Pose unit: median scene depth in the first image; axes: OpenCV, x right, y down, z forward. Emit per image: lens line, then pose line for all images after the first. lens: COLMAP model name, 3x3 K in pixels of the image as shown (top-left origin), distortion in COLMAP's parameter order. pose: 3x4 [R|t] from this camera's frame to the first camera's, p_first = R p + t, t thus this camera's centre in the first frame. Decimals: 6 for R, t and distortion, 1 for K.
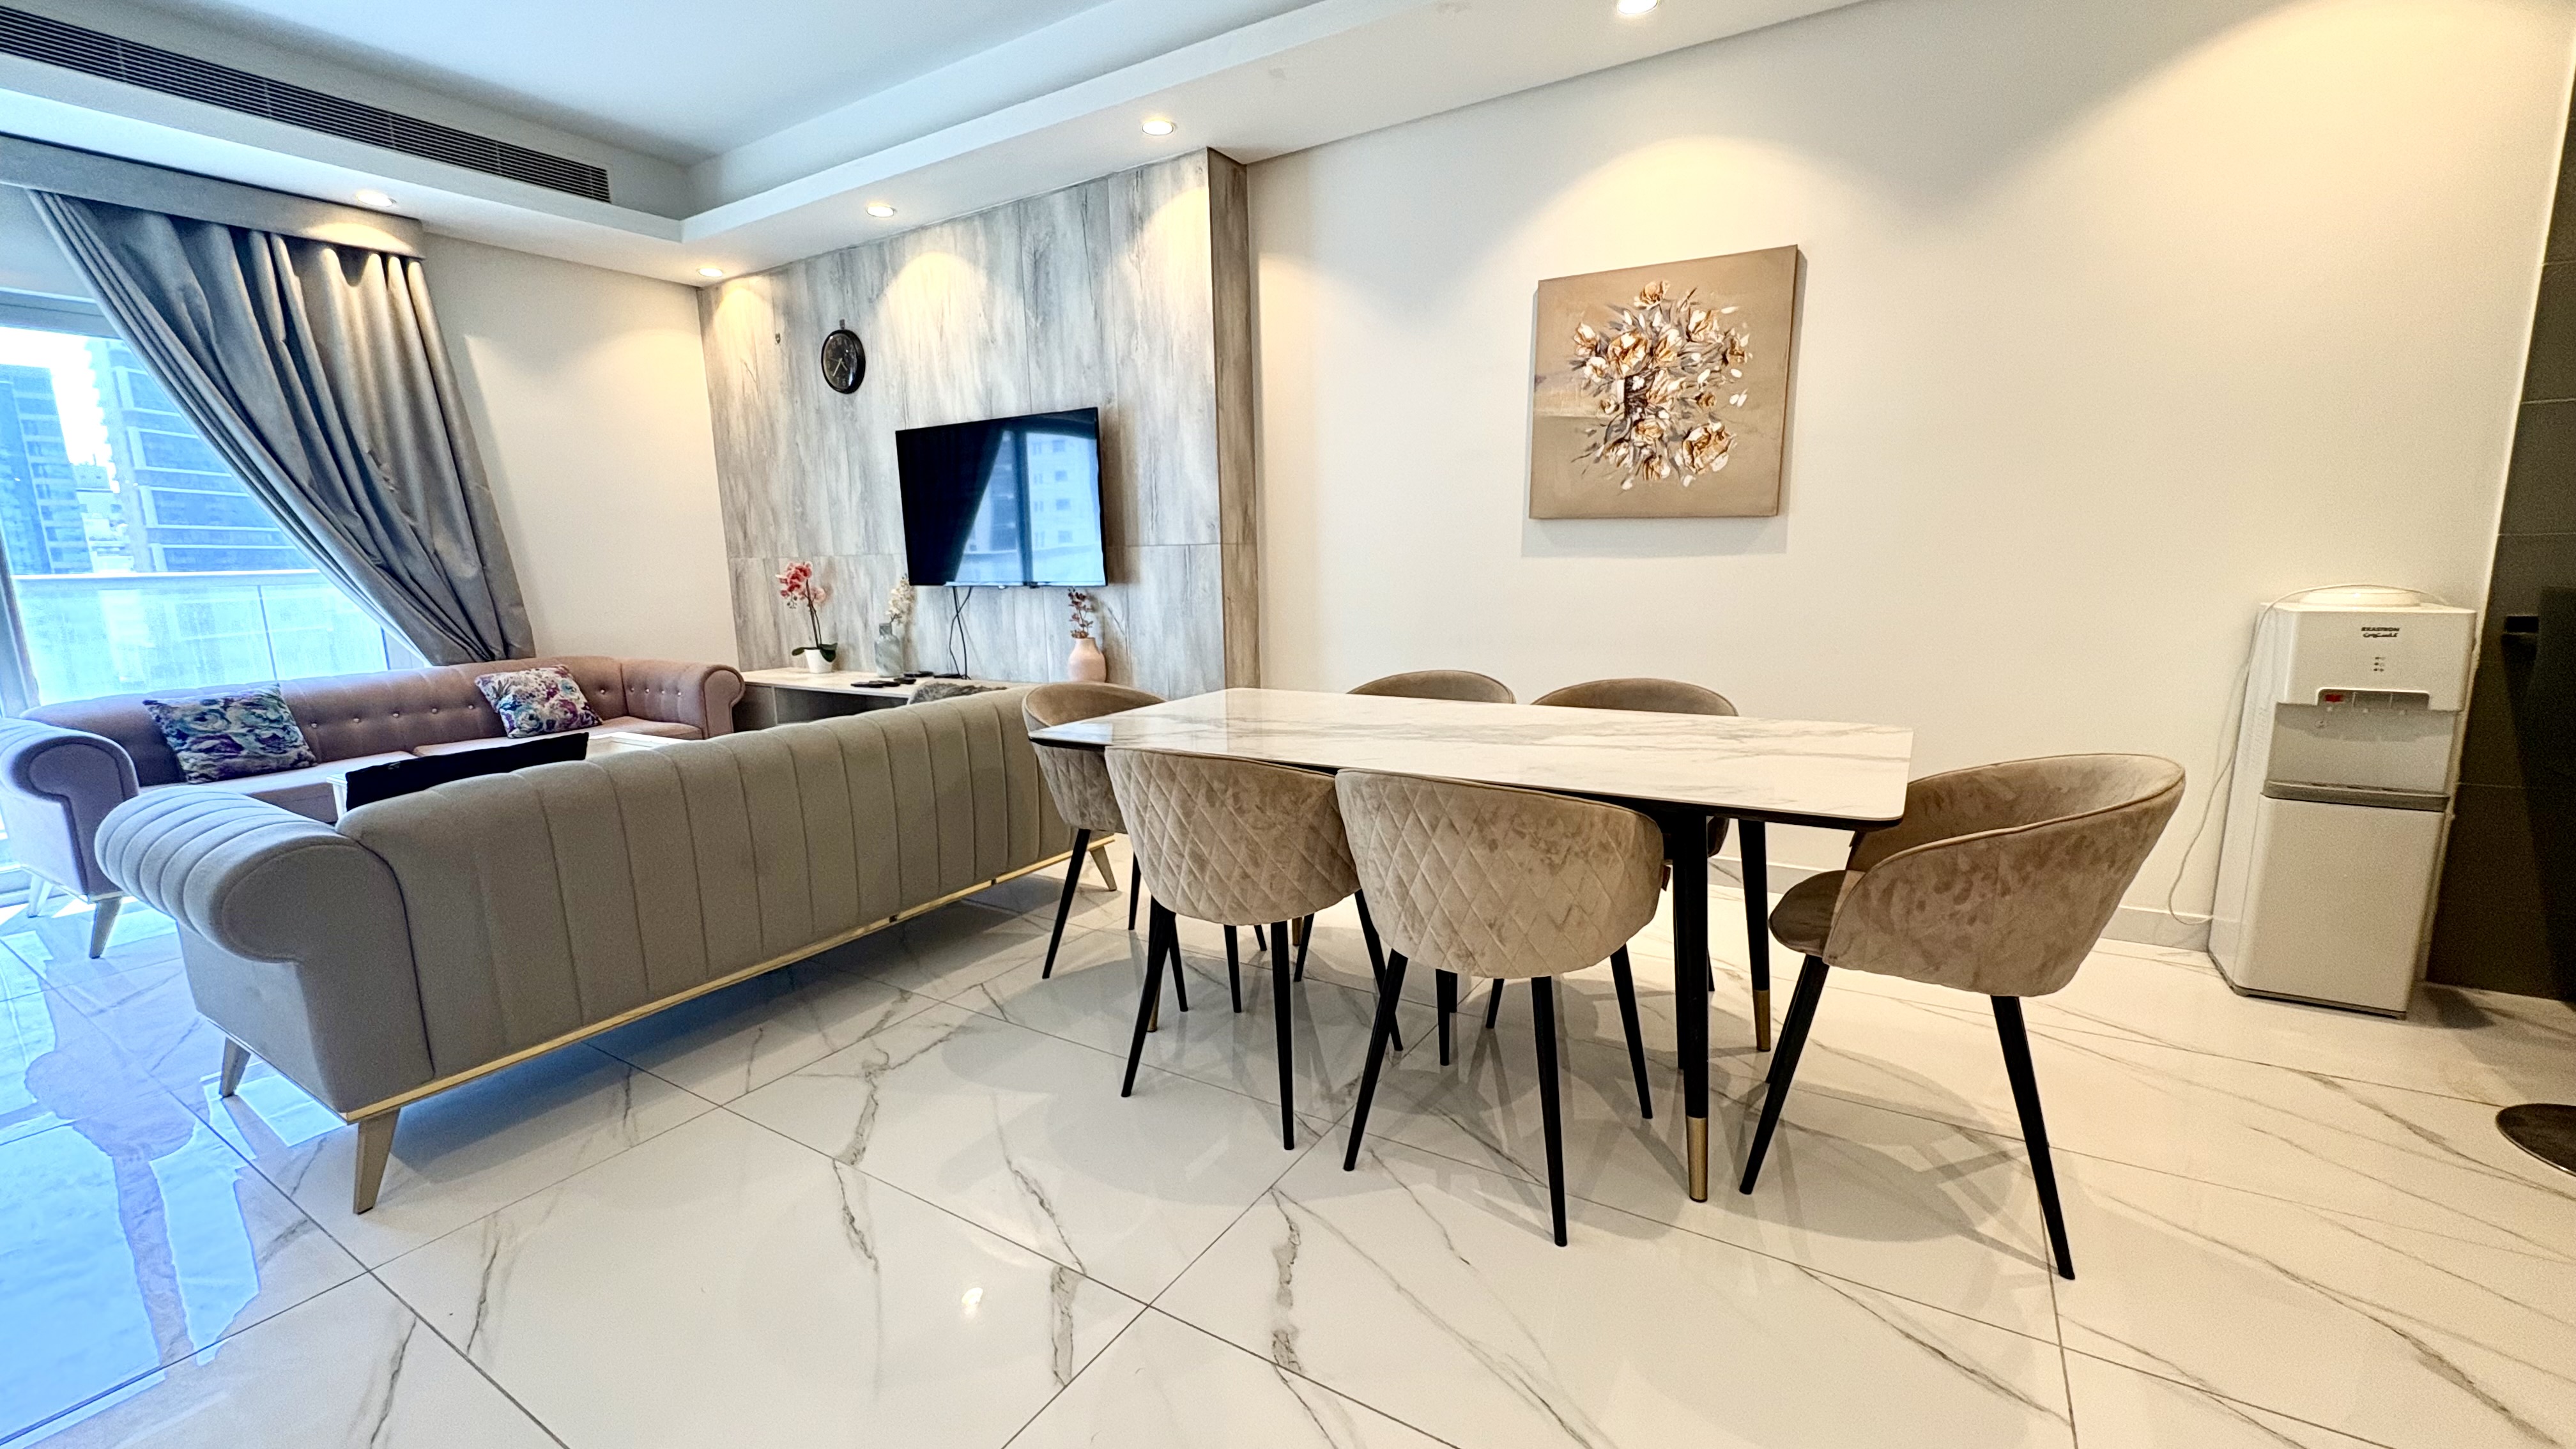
lens RADIAL K [[1032.2, 0, 1282.8], [0, 1032.2, 722.2], [0, 0, 1]] dist [0.002166, 0.000377]
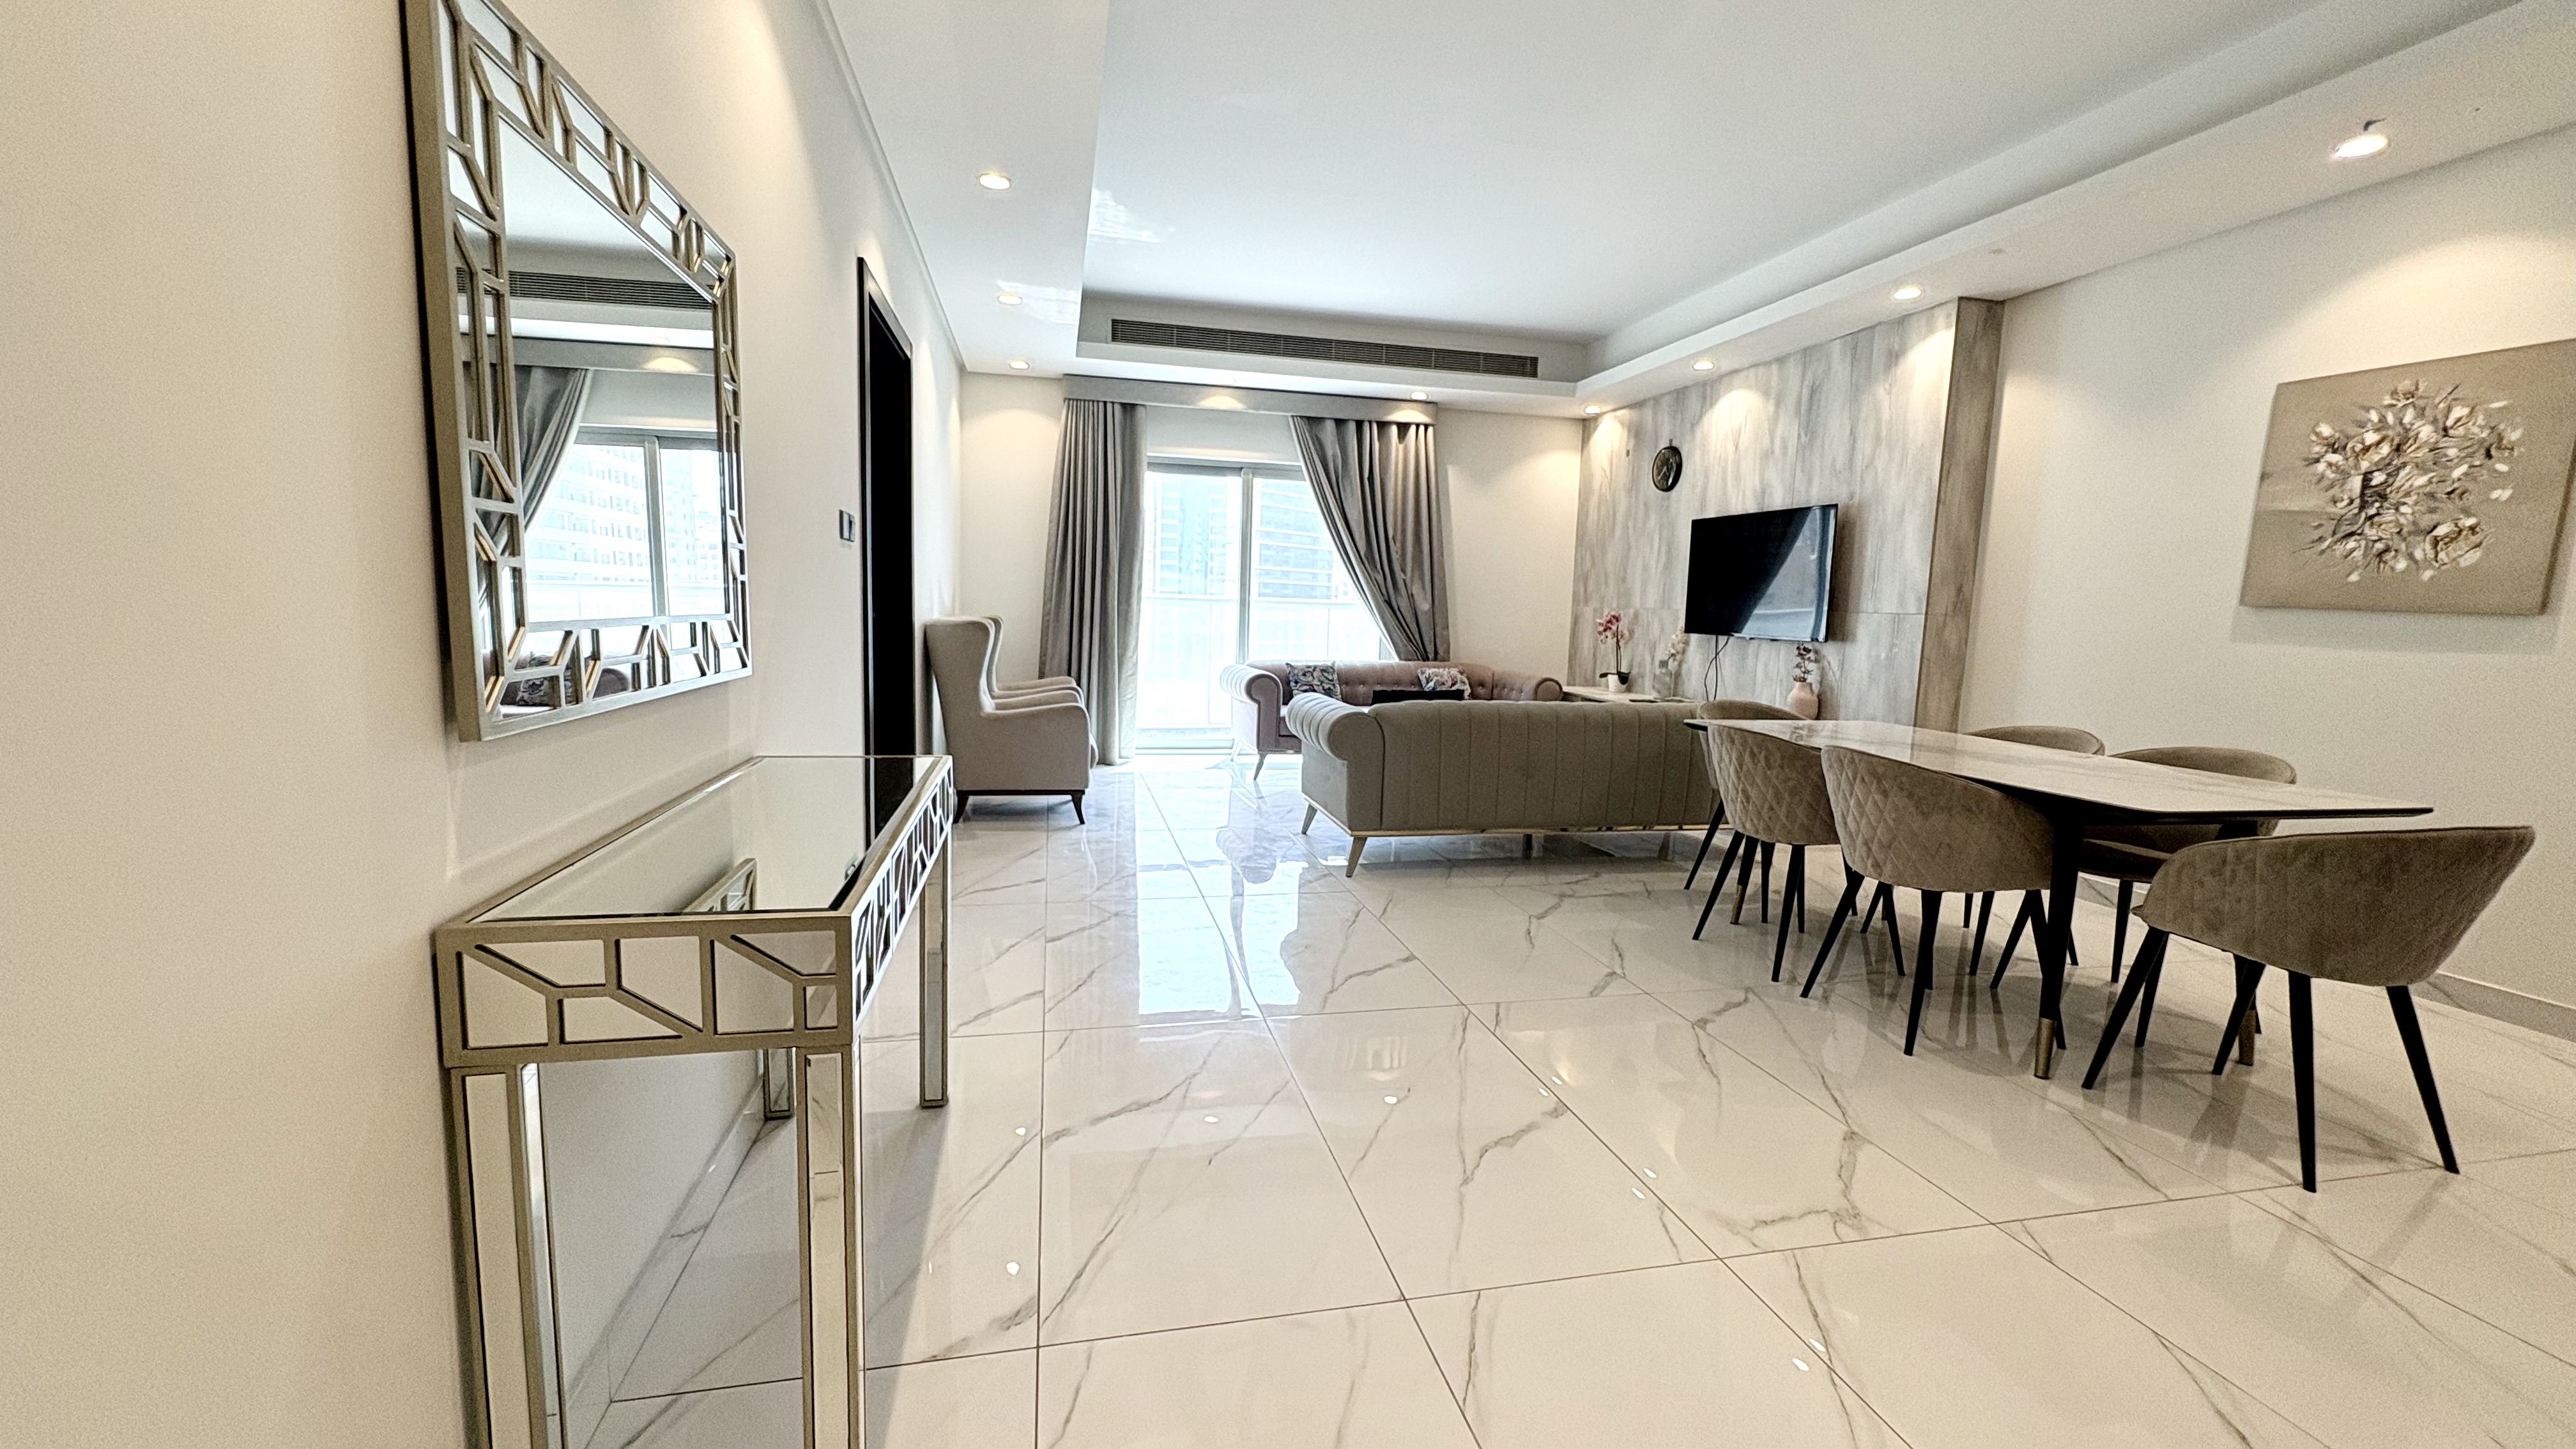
lens RADIAL K [[1032.2, 0, 1285.2], [0, 1032.2, 729.3], [0, 0, 1]] dist [0.002166, 0.000377]
pose [[0.702208, 0.132115, -0.699607, 0.285247], [-0.163683, 0.986269, 0.021957, 0.058017], [0.692902, 0.099095, 0.714190, -0.380211]]
